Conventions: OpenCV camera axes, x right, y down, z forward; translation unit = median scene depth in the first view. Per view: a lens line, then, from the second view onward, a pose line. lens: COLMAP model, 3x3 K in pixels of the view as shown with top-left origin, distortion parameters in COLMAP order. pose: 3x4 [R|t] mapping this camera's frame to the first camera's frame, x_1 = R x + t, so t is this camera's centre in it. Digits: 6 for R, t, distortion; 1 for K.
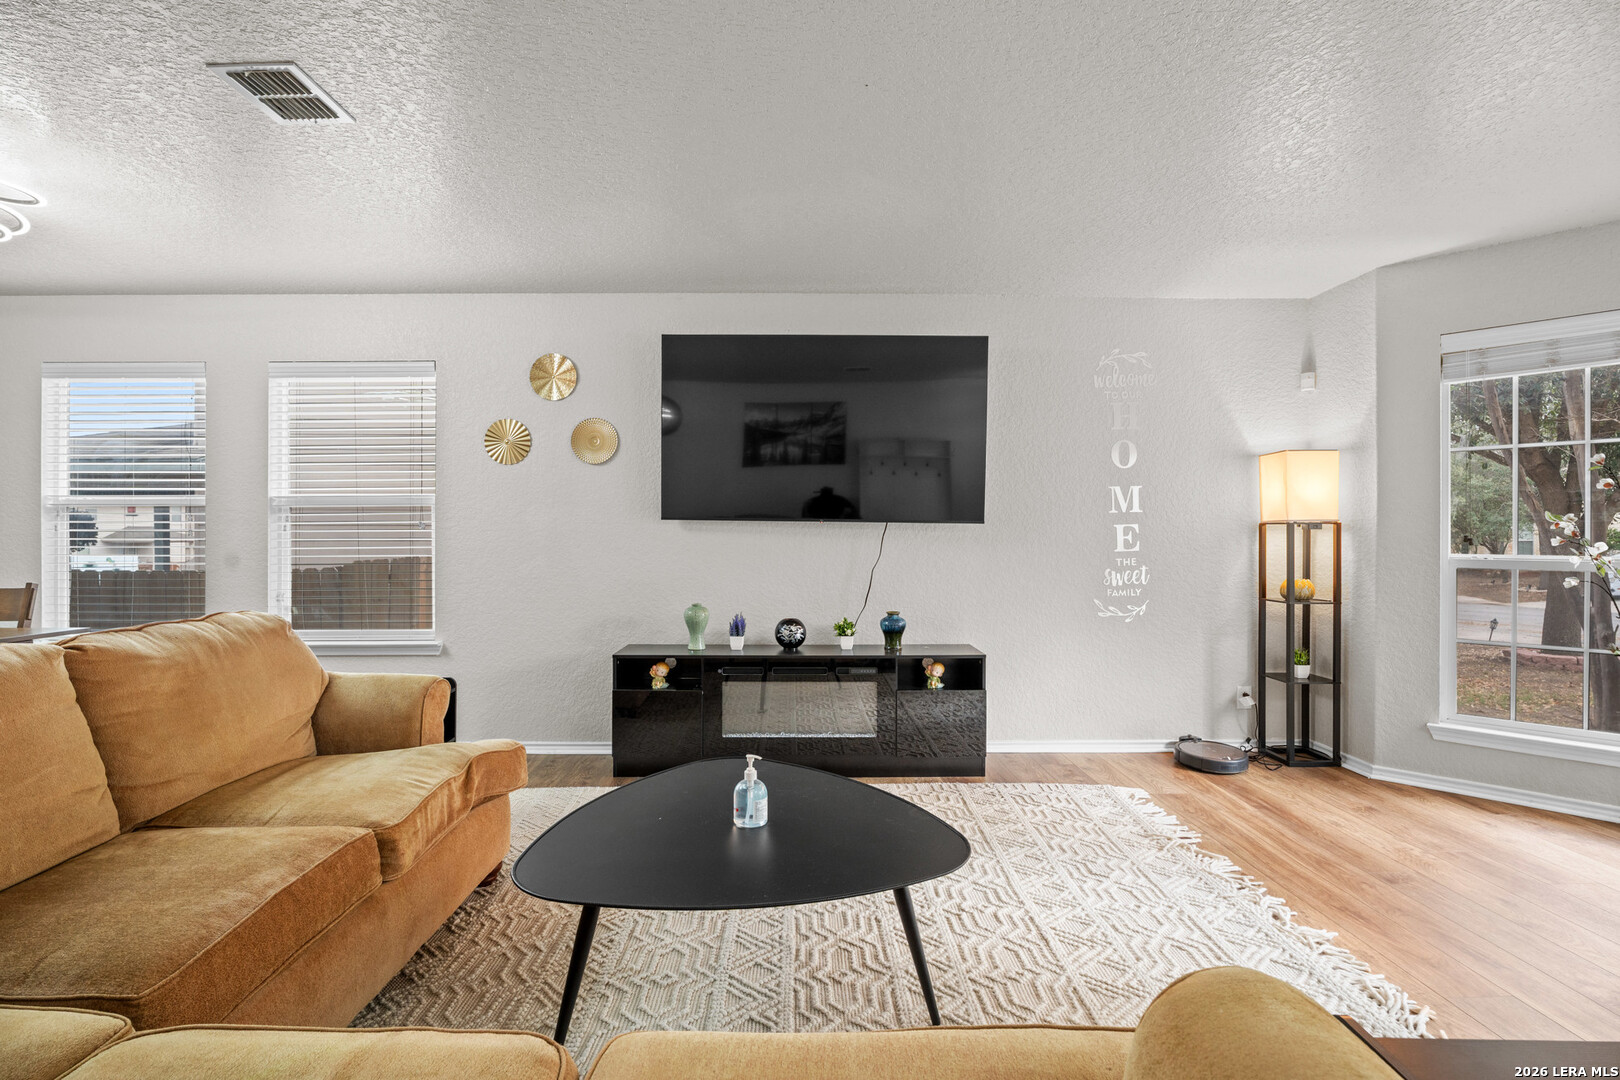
lens RADIAL K [[748.0, 0, 801.3], [0, 748.0, 535.8], [0, 0, 1]] dist [-0.018244, 0.000620]
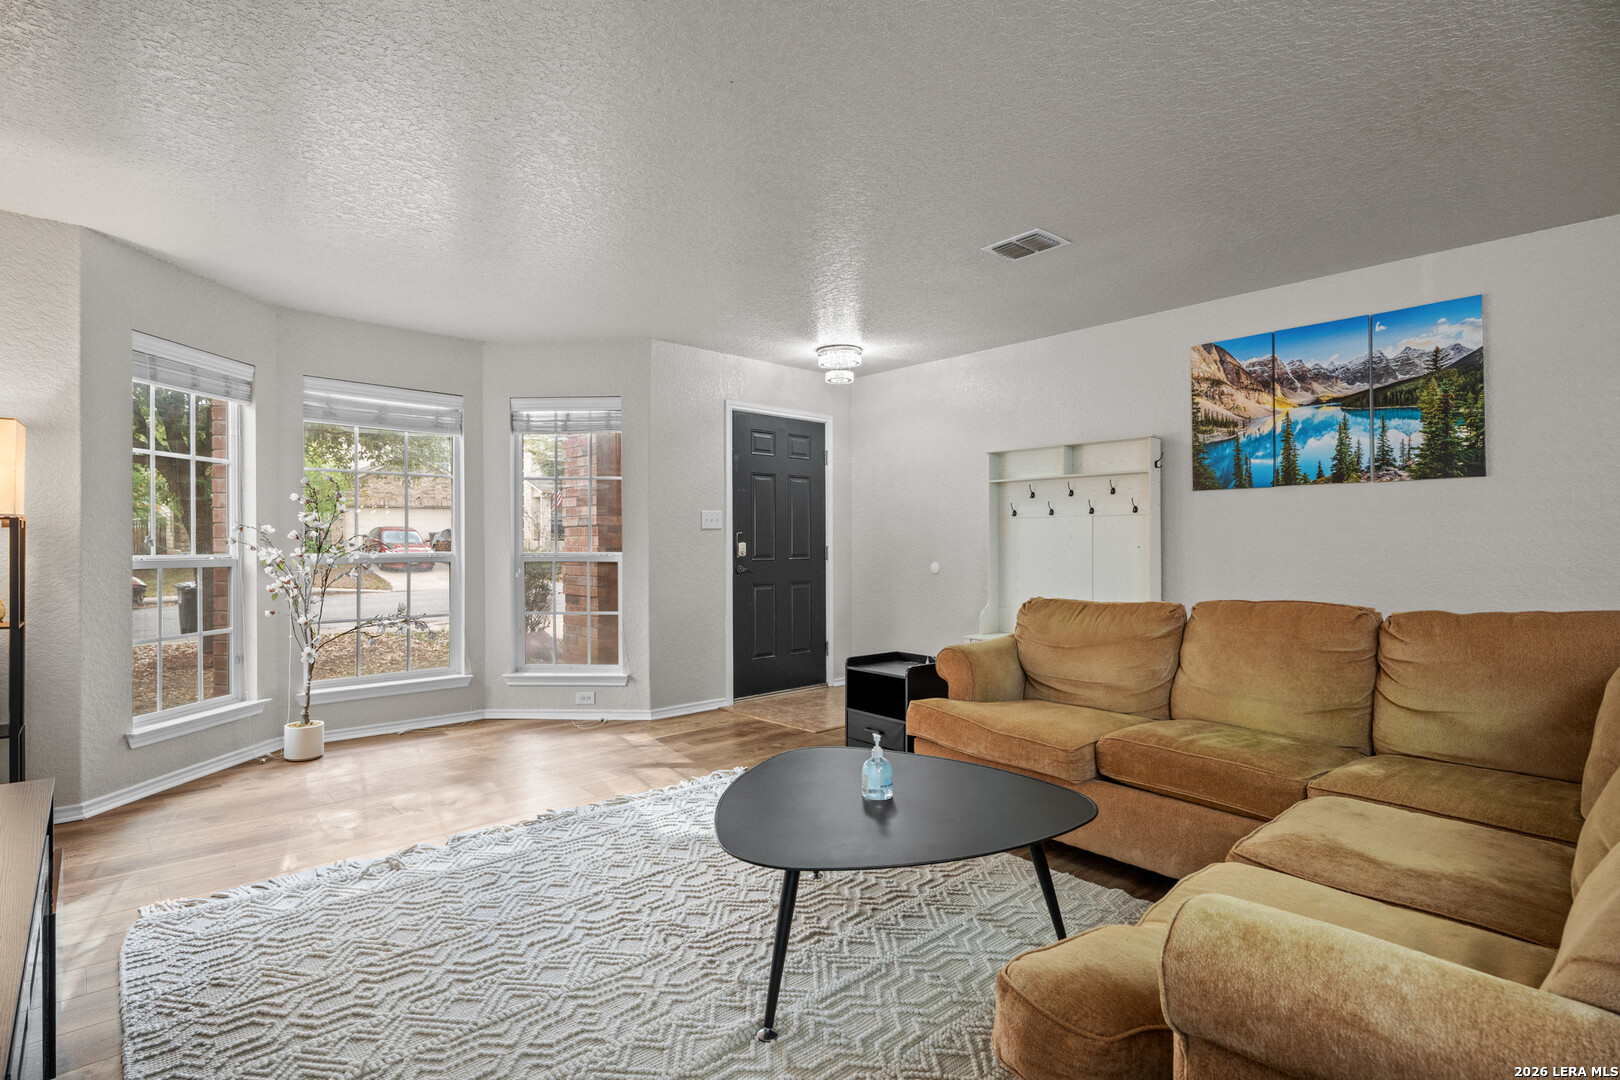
lens RADIAL K [[774.4, 0, 780.5], [0, 774.4, 540.0], [0, 0, 1]] dist [-0.001028, -0.000326]
pose [[-0.658703, 0.001383, 0.752401, -0.412969], [-0.002070, 0.999991, -0.003650, 0.005440], [-0.752400, -0.003962, -0.658695, 0.928384]]
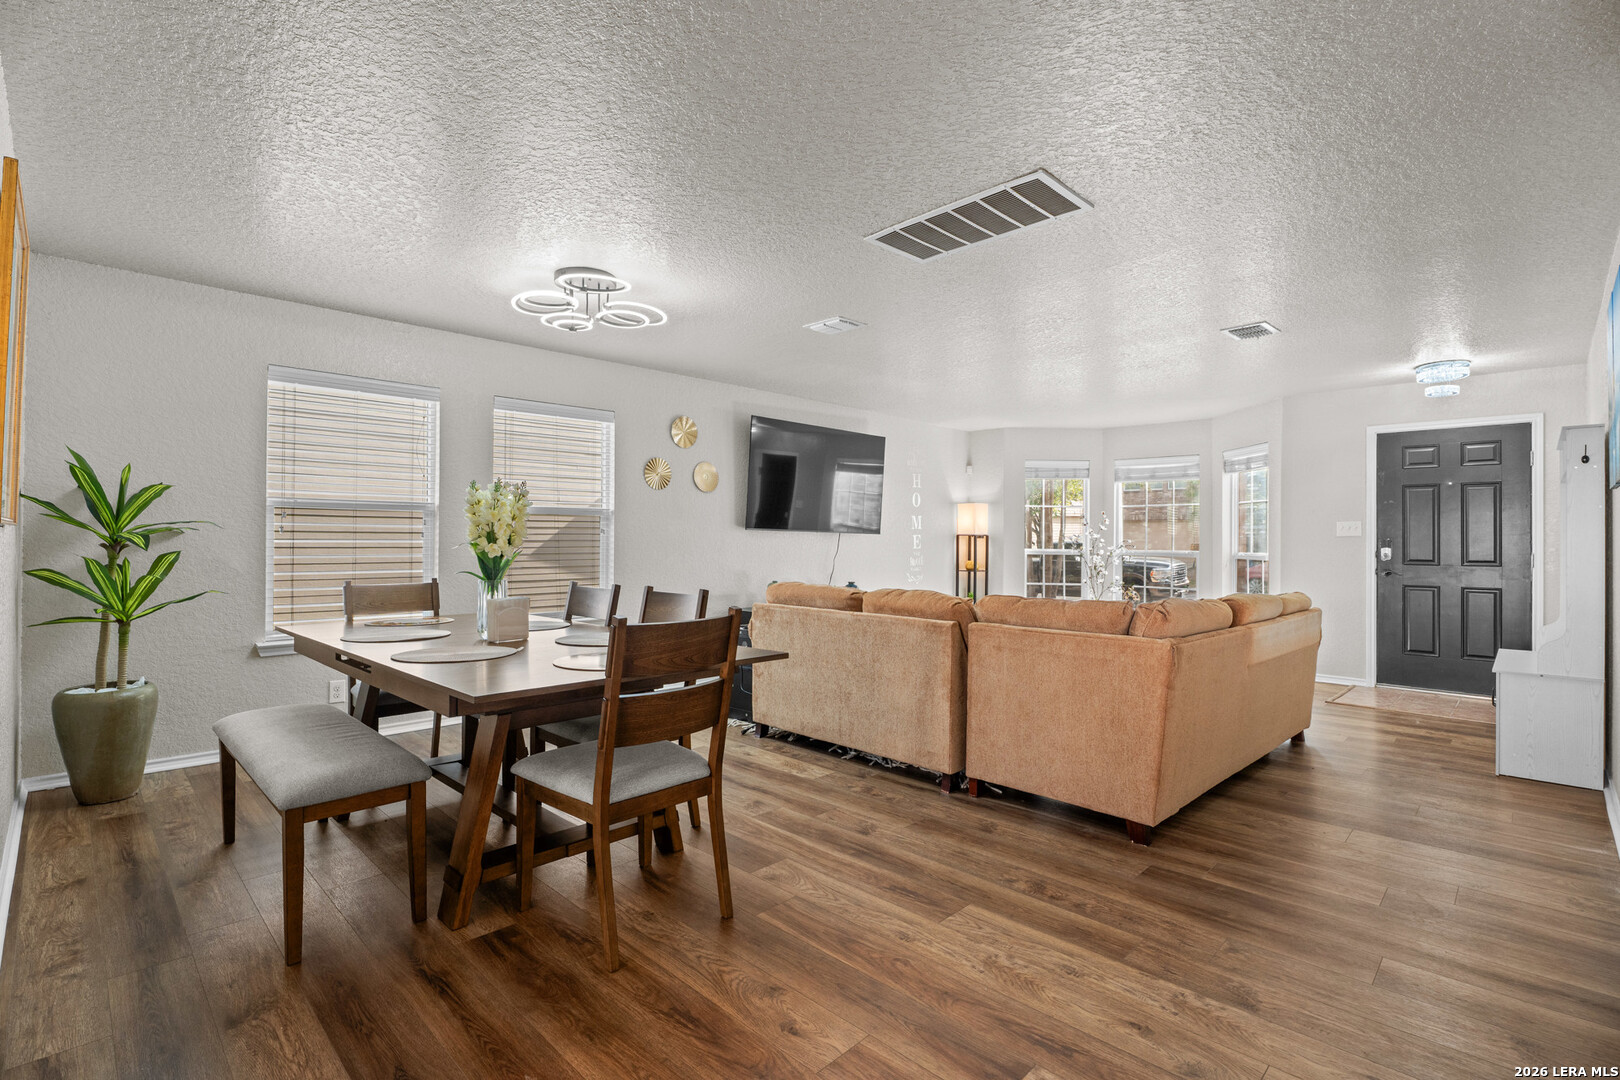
lens RADIAL K [[751.6, 0, 813.4], [0, 751.6, 535.2], [0, 0, 1]] dist [-0.000473, -0.000310]
pose [[0.705401, 0.008498, 0.708758, -1.263980], [-0.008298, 0.999959, -0.003731, -0.005579], [-0.708760, -0.003249, 0.705442, -0.238493]]
